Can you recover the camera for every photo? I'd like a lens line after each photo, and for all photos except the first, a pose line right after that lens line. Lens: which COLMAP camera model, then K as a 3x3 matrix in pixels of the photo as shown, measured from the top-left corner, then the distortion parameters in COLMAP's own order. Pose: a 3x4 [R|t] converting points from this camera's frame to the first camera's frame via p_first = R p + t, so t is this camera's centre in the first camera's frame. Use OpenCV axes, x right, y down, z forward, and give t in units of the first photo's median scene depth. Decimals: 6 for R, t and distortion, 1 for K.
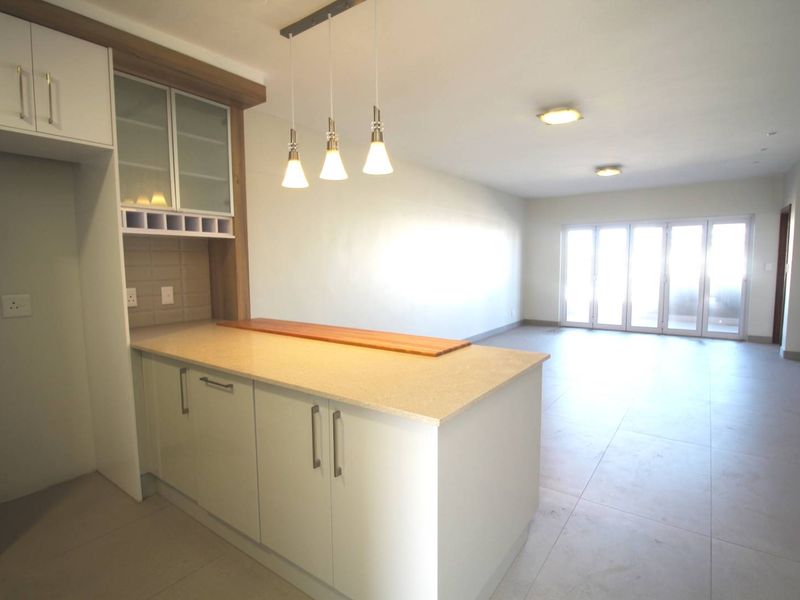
lens RADIAL K [[422.4, 0, 401.6], [0, 422.4, 295.7], [0, 0, 1]] dist [-0.005265, -0.004897]
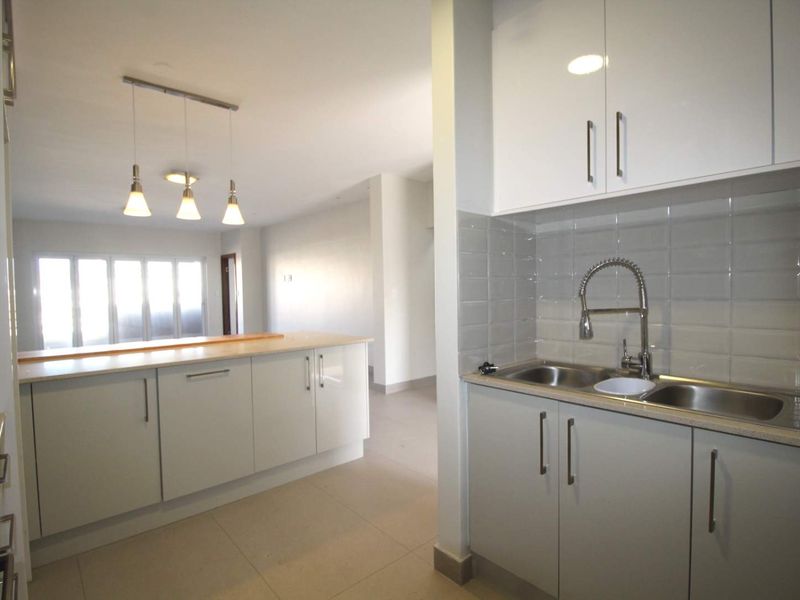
lens RADIAL K [[422.4, 0, 397.5], [0, 422.4, 300.0], [0, 0, 1]] dist [-0.005265, -0.004897]
pose [[0.212414, -0.031001, 0.976688, -0.483492], [0.099095, 0.995027, 0.010032, 0.008221], [-0.972142, 0.094654, 0.214430, 0.045057]]
